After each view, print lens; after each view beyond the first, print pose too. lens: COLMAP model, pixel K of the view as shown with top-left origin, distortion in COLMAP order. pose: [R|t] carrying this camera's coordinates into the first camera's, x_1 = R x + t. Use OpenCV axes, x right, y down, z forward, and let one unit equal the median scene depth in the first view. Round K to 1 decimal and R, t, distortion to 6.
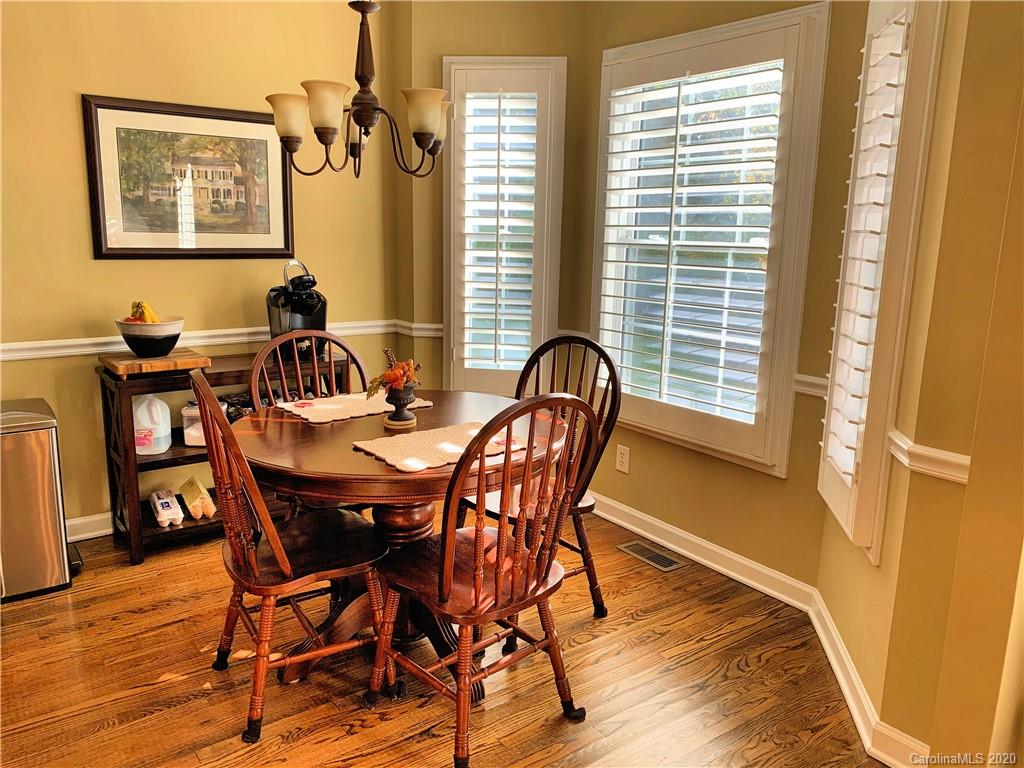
lens RADIAL K [[804.5, 0, 511.8], [0, 804.5, 383.9], [0, 0, 1]] dist [0.008860, -0.020039]
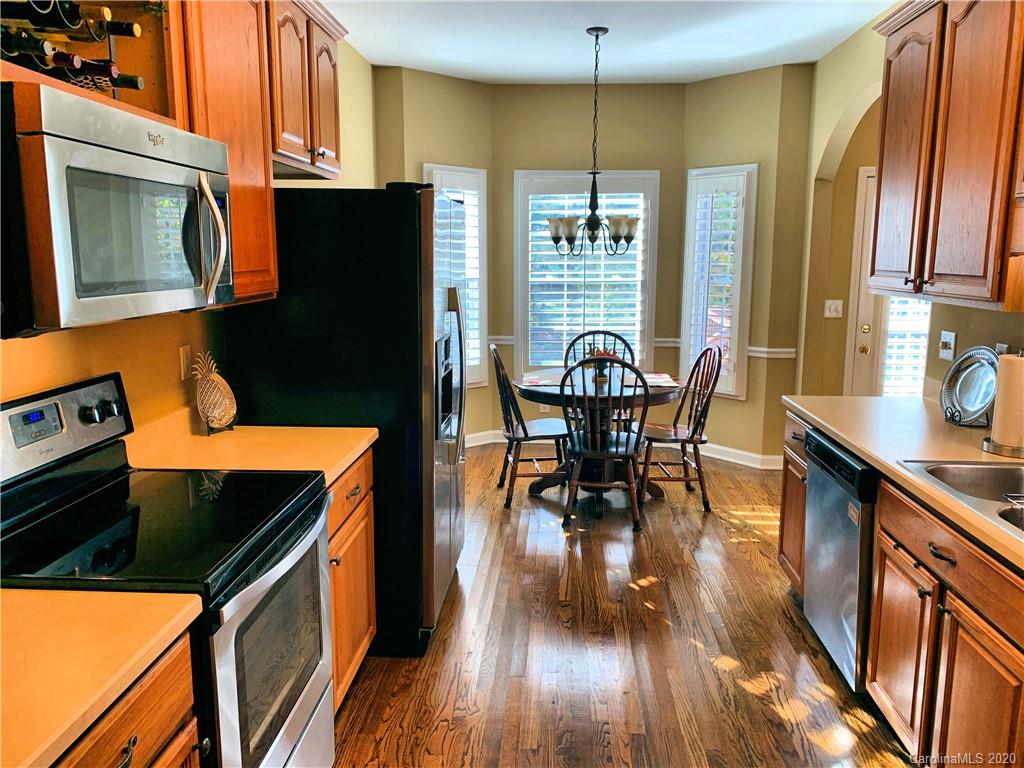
lens RADIAL K [[804.5, 0, 510.6], [0, 804.5, 384.2], [0, 0, 1]] dist [0.008860, -0.020039]
pose [[0.642050, -0.144522, 0.752918, -1.529206], [0.166055, 0.984974, 0.047462, -0.058057], [-0.748463, 0.094553, 0.656401, -0.099394]]
